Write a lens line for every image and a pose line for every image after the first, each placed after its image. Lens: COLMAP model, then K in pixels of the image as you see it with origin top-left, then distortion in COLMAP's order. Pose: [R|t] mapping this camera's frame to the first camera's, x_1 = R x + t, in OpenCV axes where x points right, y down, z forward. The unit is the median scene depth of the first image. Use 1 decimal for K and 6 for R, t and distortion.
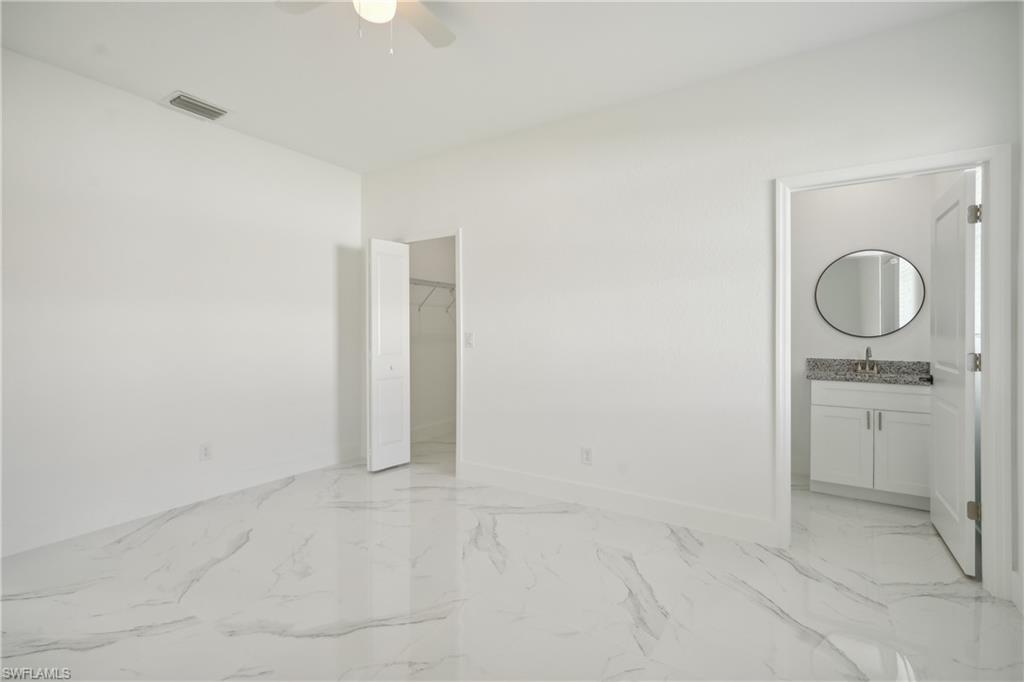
lens RADIAL K [[470.2, 0, 510.6], [0, 470.2, 341.5], [0, 0, 1]] dist [-0.017325, 0.007940]
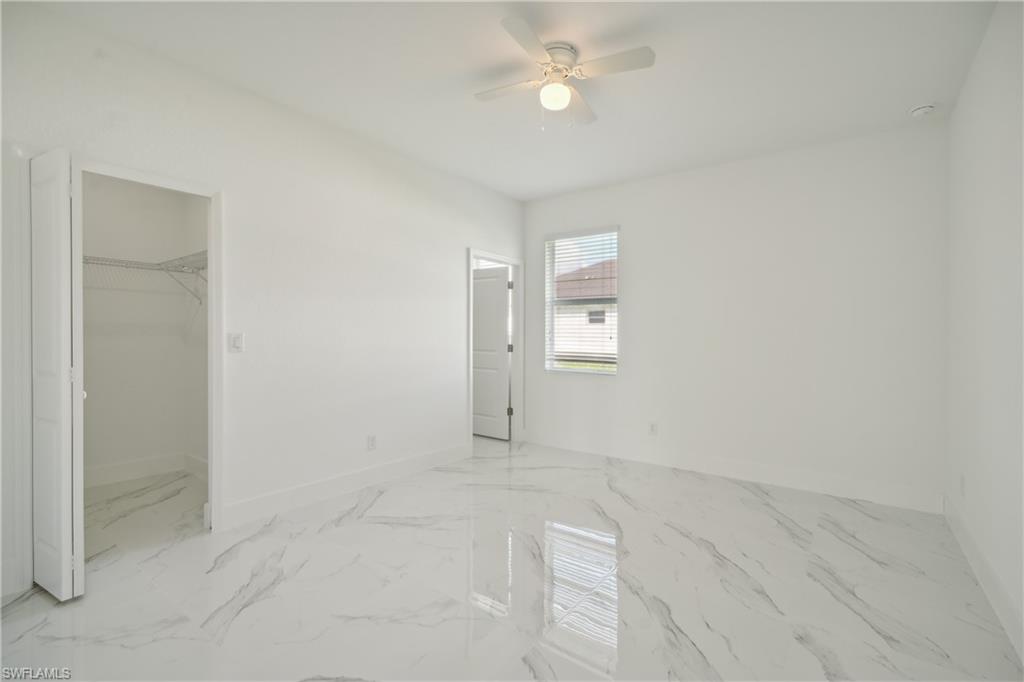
lens RADIAL K [[470.2, 0, 511.2], [0, 470.2, 336.7], [0, 0, 1]] dist [-0.017325, 0.007940]
pose [[0.063878, 0.000323, 0.997958, -1.065268], [0.010149, 0.999948, -0.000973, -0.009731], [-0.997906, 0.010190, 0.063871, 0.655050]]
